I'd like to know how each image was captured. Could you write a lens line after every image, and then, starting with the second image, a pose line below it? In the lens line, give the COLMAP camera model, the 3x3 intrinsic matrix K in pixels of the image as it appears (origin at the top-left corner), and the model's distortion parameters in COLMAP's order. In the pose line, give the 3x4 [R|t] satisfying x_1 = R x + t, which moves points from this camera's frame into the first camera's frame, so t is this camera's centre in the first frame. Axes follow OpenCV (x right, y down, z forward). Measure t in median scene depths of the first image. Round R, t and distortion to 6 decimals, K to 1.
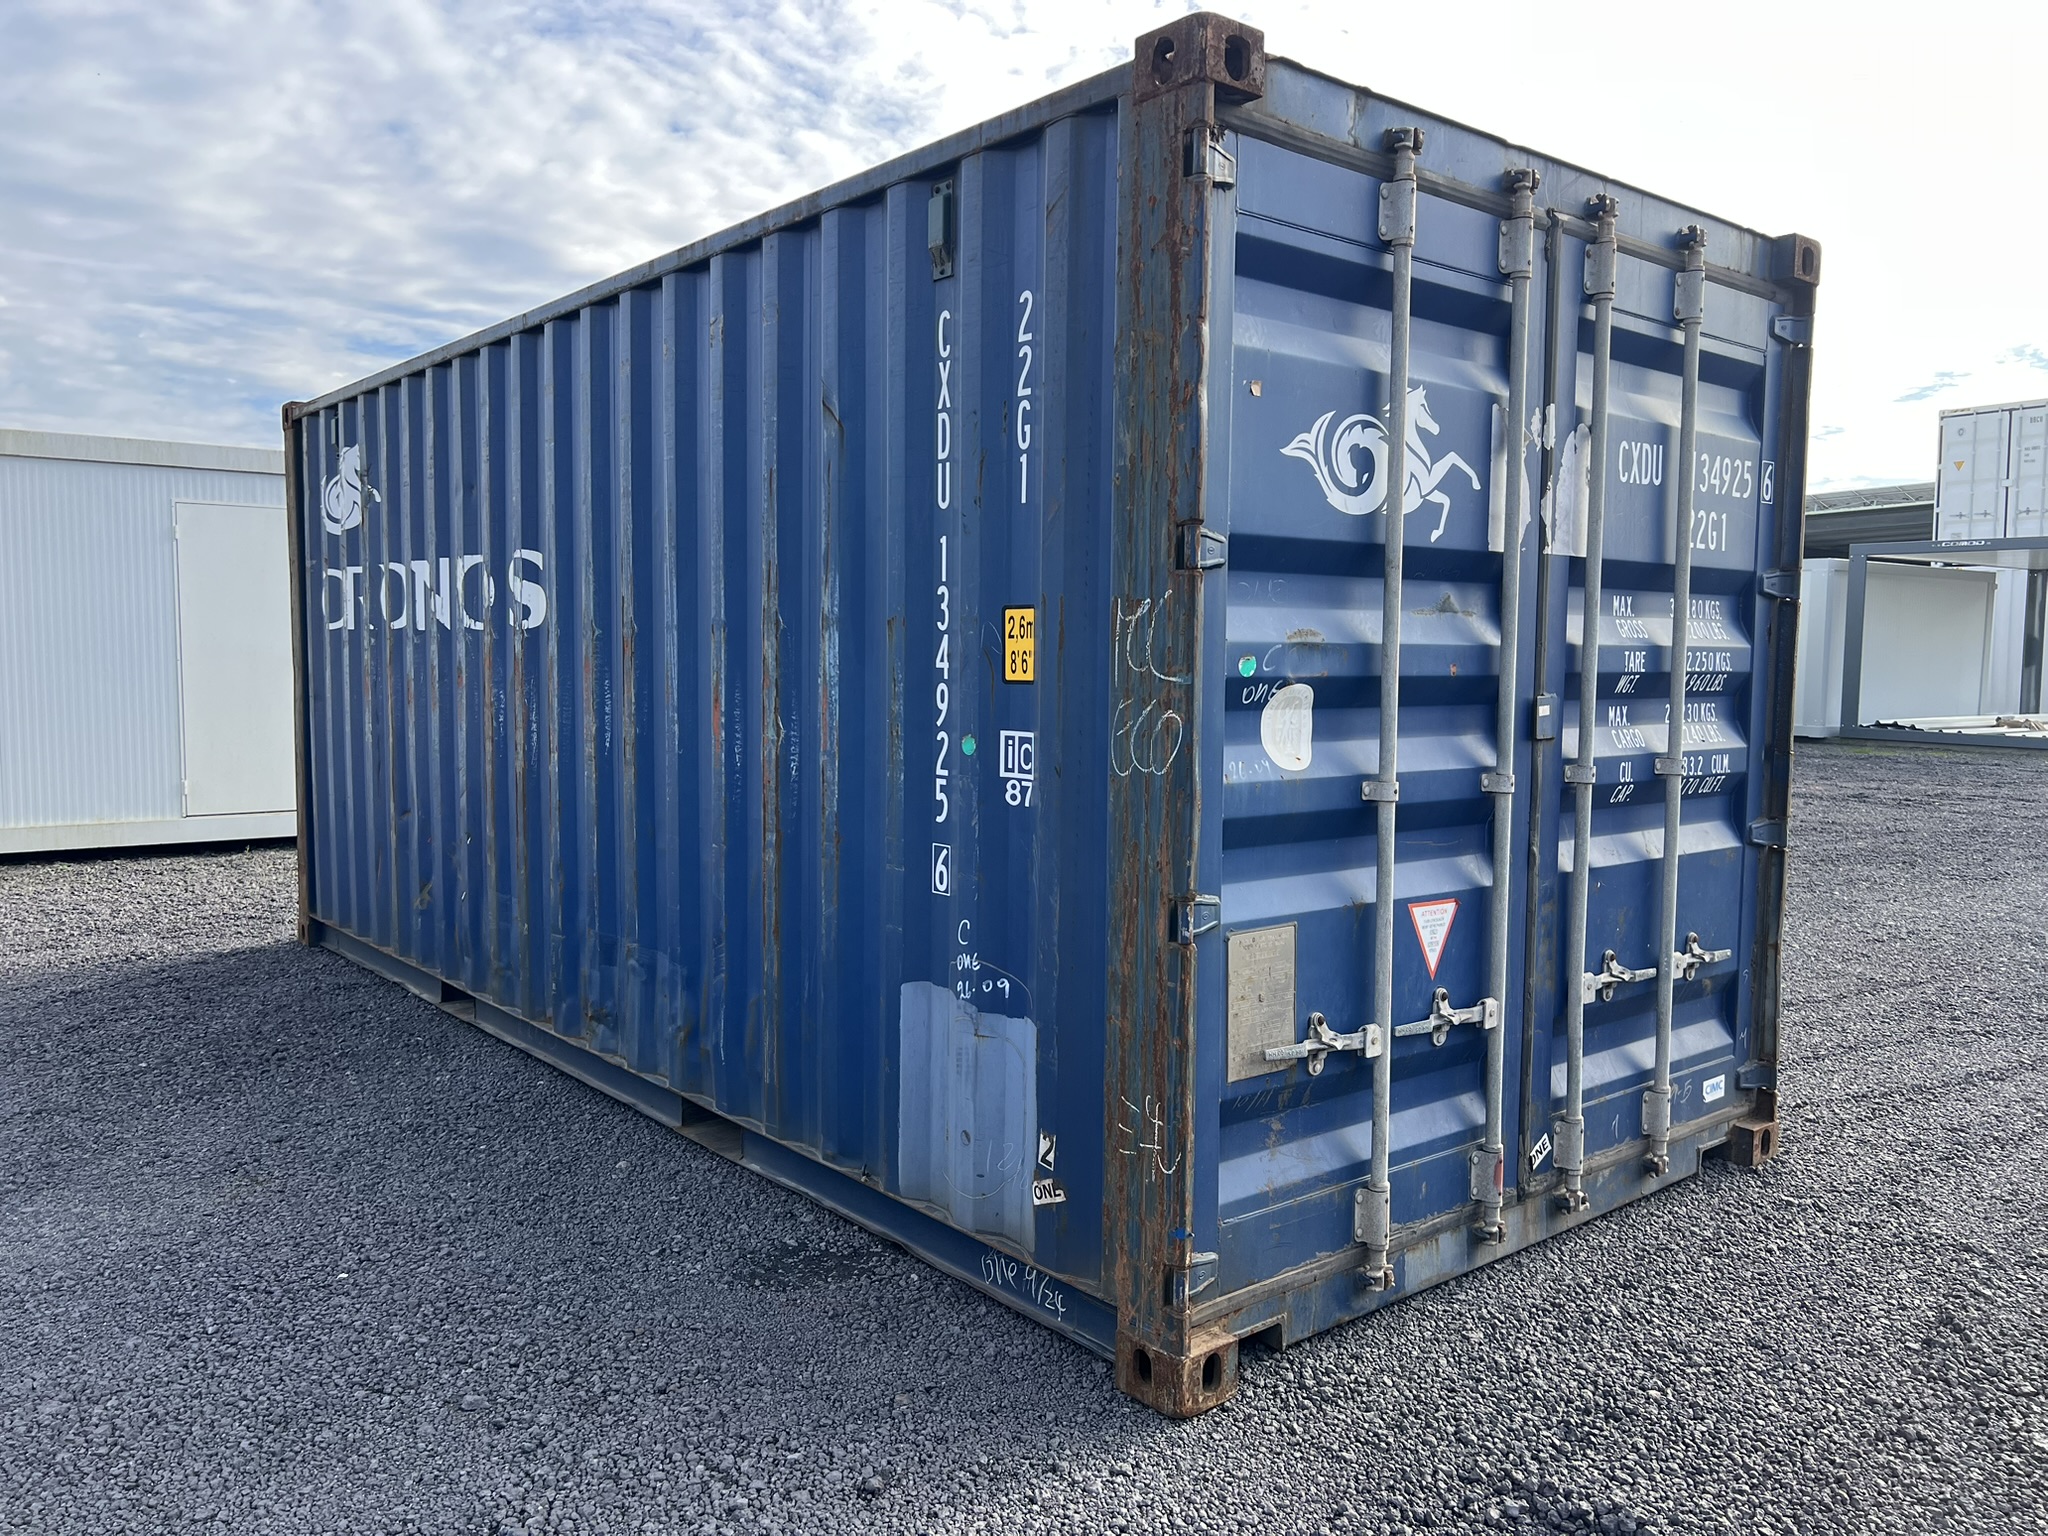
lens RADIAL K [[1551.4, 0, 1014.2], [0, 1551.4, 786.4], [0, 0, 1]] dist [0.016928, 0.006319]
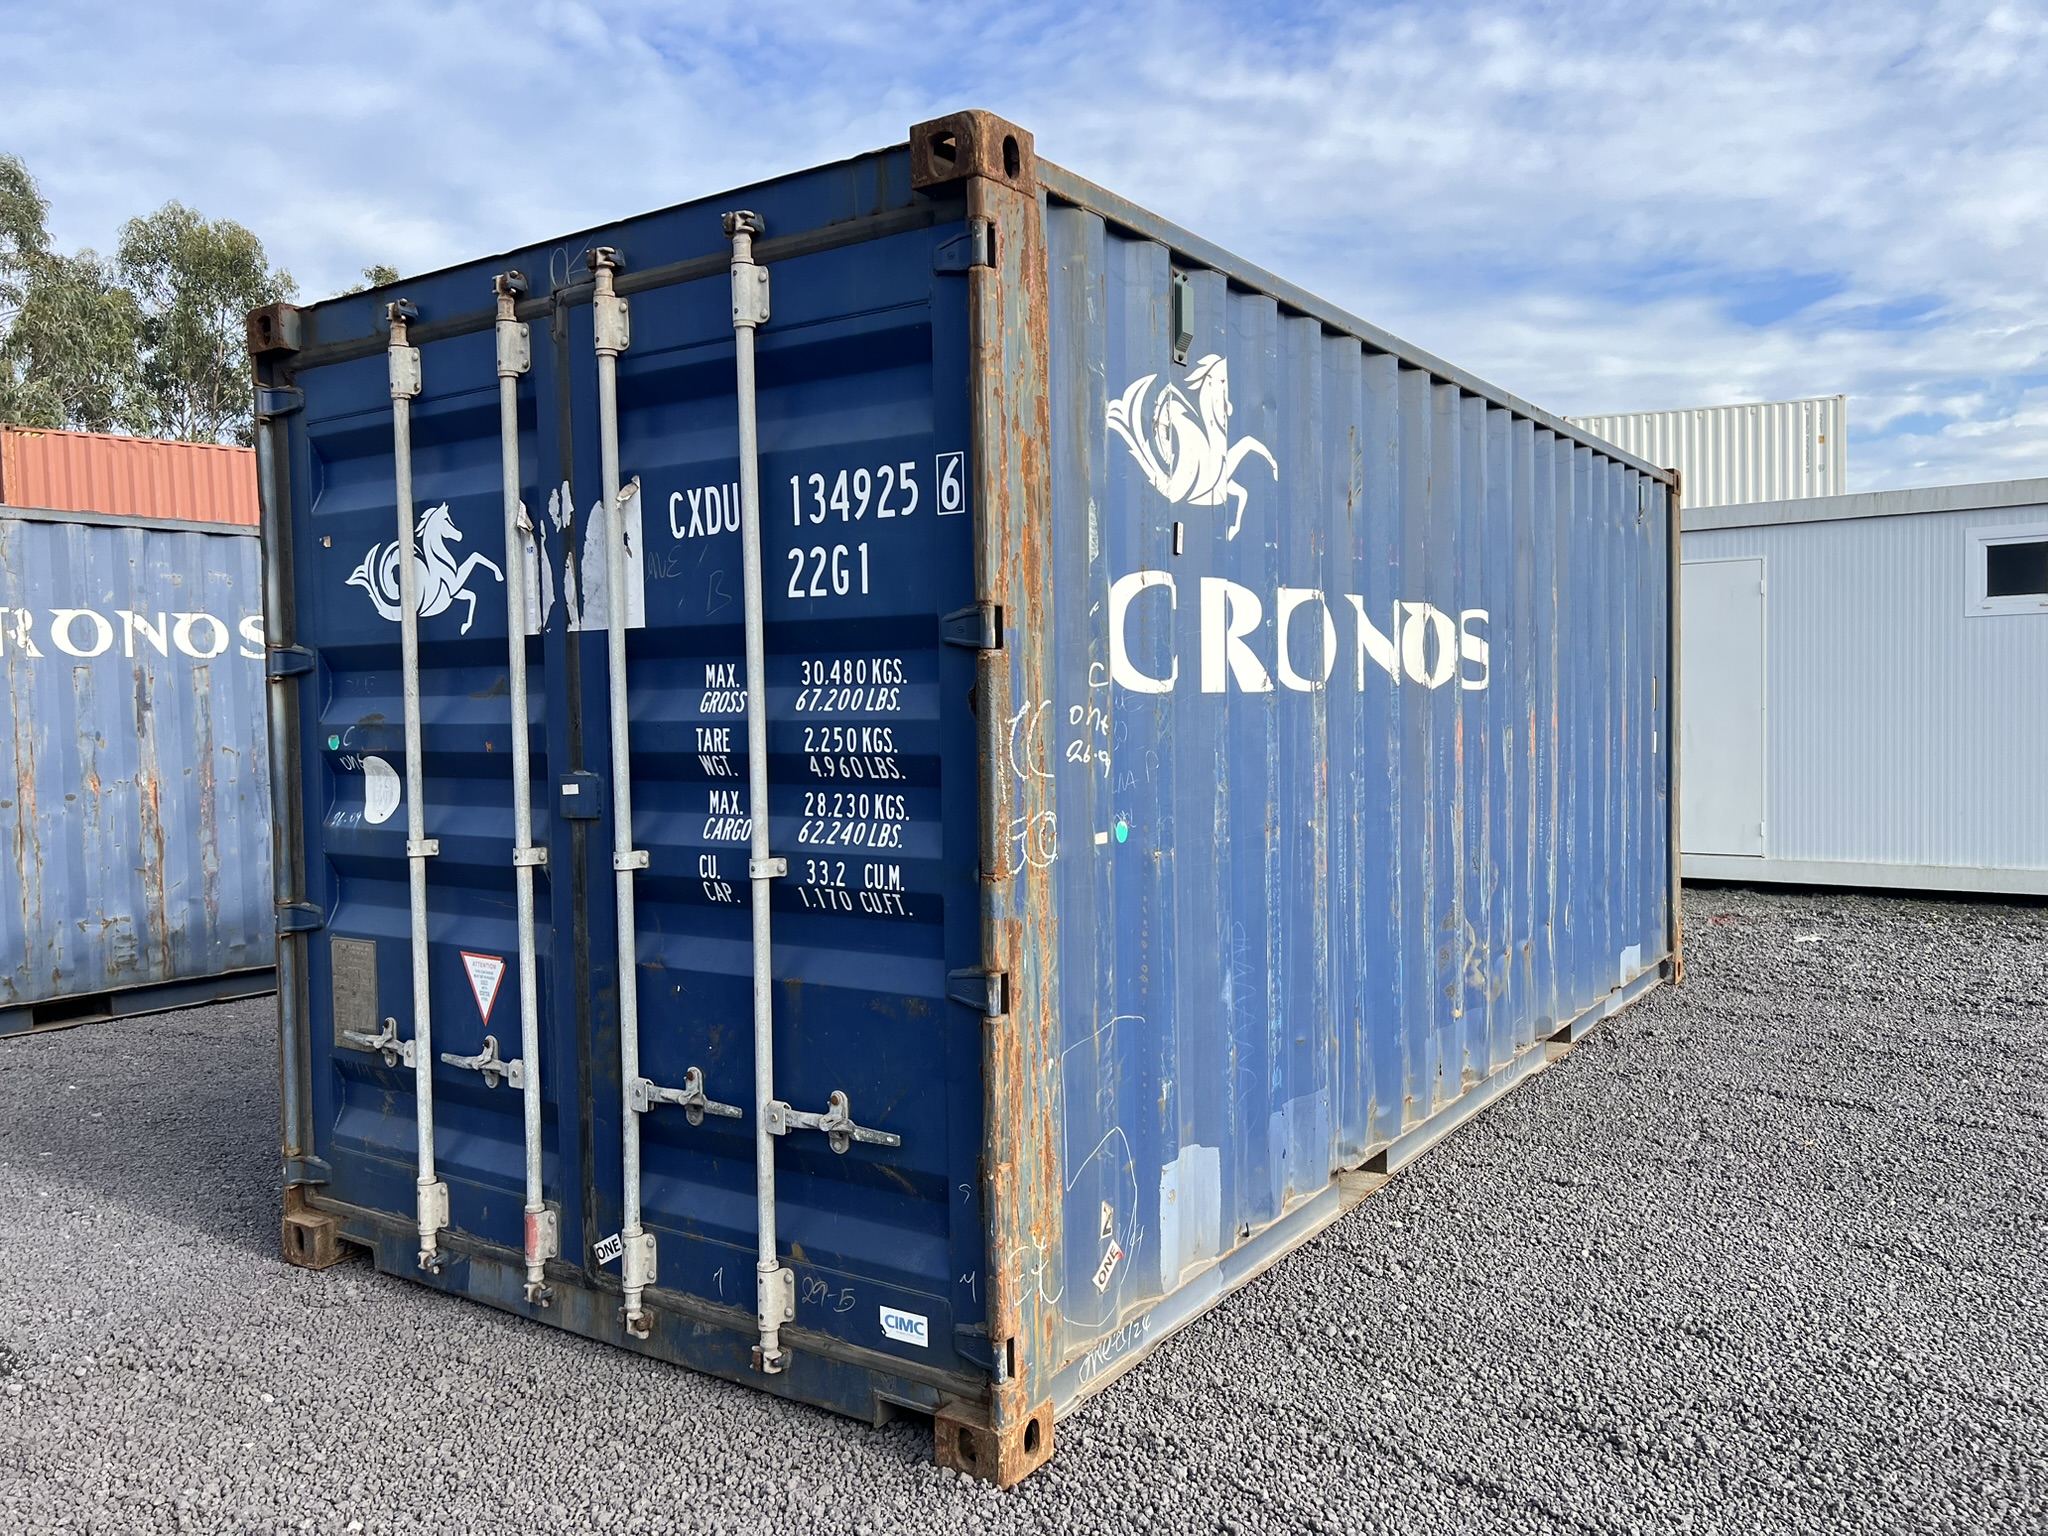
lens RADIAL K [[1551.4, 0, 1025.2], [0, 1551.4, 783.6], [0, 0, 1]] dist [0.016928, 0.006319]
pose [[0.296338, 0.039012, -0.954286, 1.414260], [-0.064547, 0.997699, 0.020743, -0.094446], [0.952900, 0.055449, 0.298174, 1.012746]]
